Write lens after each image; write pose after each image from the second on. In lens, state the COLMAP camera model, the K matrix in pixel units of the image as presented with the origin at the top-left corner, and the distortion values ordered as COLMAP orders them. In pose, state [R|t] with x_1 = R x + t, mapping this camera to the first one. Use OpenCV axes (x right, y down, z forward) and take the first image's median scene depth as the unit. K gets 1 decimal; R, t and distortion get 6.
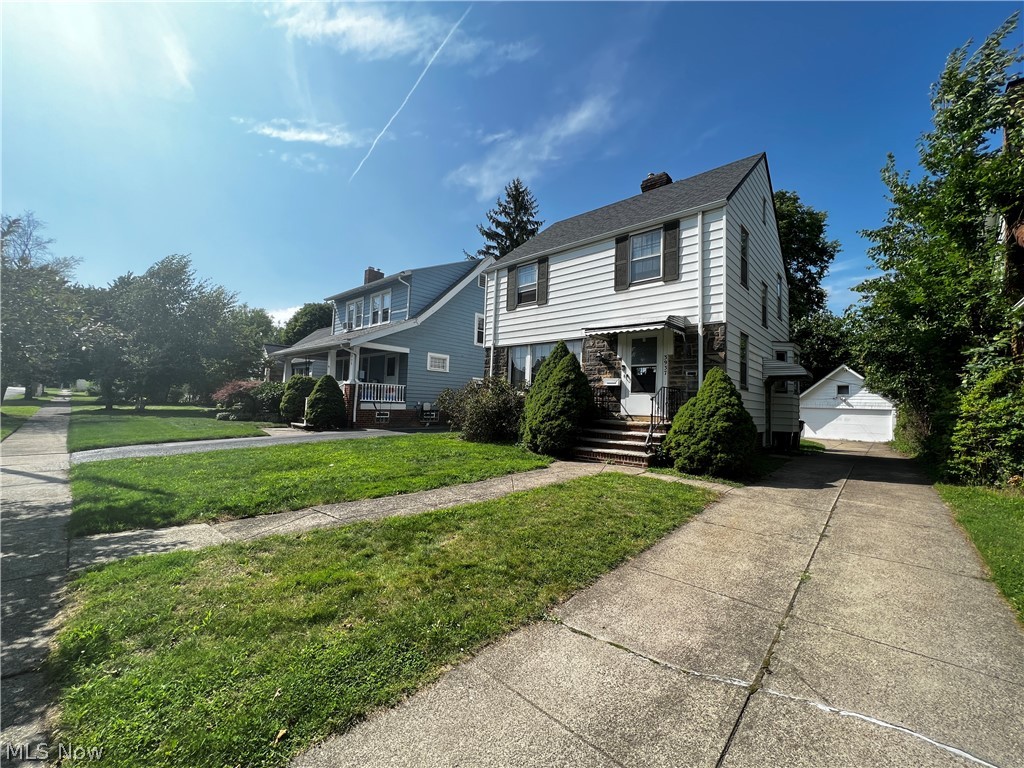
lens RADIAL K [[410.5, 0, 512.6], [0, 410.5, 382.1], [0, 0, 1]] dist [0.002815, 0.000035]
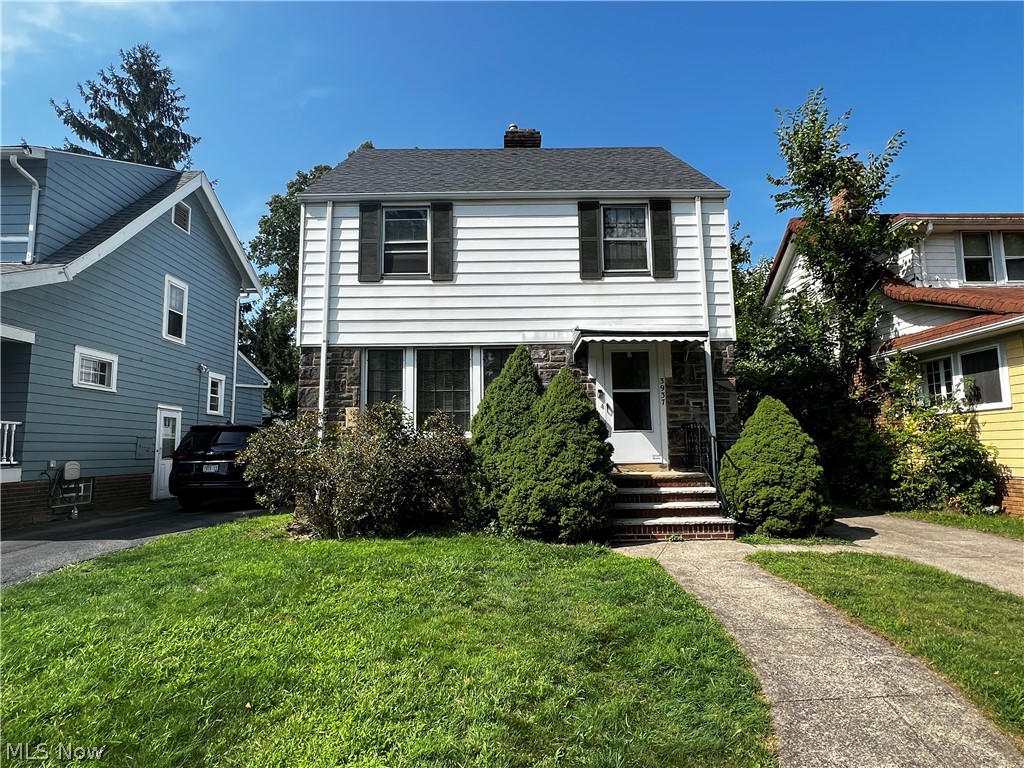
lens RADIAL K [[568.7, 0, 512.9], [0, 568.7, 384.5], [0, 0, 1]] dist [0.000216, 0.001289]
pose [[0.731563, 0.036643, 0.680789, -0.457415], [-0.002006, 0.998666, -0.051596, -0.001283], [-0.681771, 0.036380, 0.730660, 0.402978]]
